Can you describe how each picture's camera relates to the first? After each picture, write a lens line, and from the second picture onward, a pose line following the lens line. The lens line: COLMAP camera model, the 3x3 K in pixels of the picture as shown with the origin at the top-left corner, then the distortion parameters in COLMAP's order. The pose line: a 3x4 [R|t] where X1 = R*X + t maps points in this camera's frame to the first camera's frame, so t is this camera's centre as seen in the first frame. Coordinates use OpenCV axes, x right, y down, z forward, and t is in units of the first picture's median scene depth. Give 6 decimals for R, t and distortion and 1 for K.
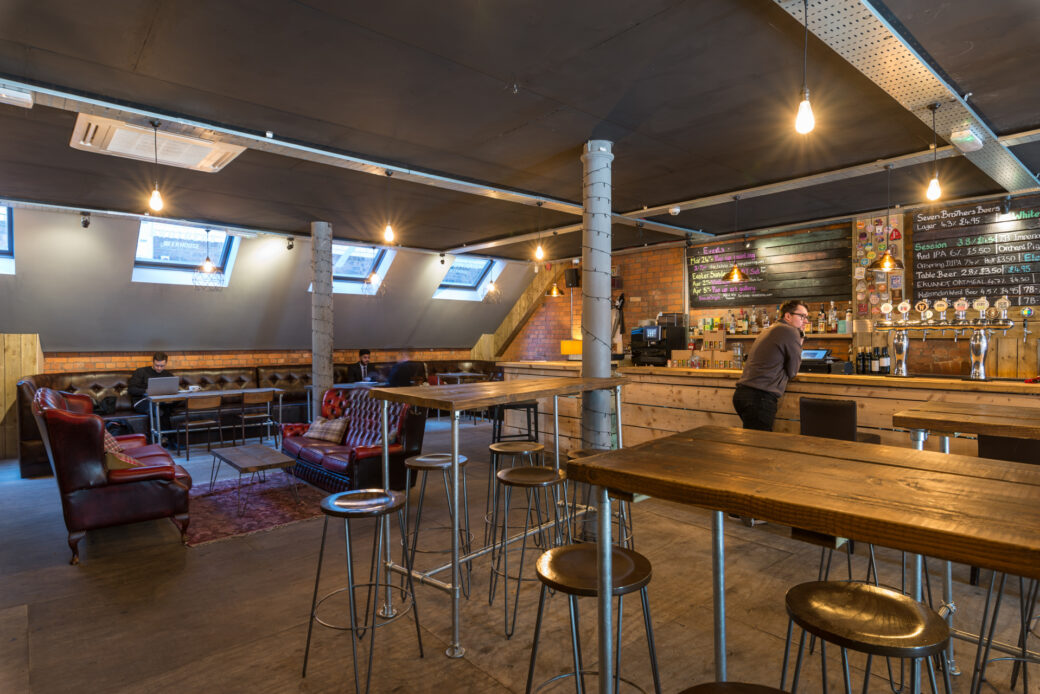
lens RADIAL K [[575.2, 0, 523.9], [0, 575.2, 347.4], [0, 0, 1]] dist [0.003804, 0.000612]
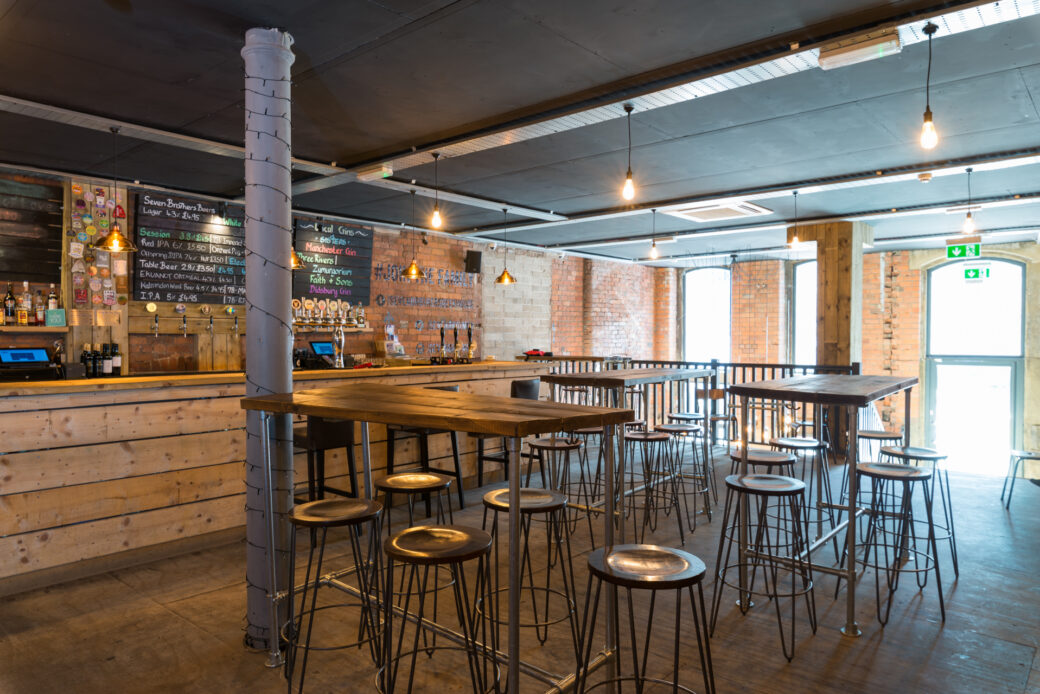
lens RADIAL K [[701.1, 0, 527.7], [0, 701.1, 342.3], [0, 0, 1]] dist [0.005614, -0.002033]
pose [[-0.144524, -0.007459, 0.989473, -0.385914], [0.012280, 0.999881, 0.009332, -0.003769], [-0.989425, 0.013499, -0.144415, 0.449404]]
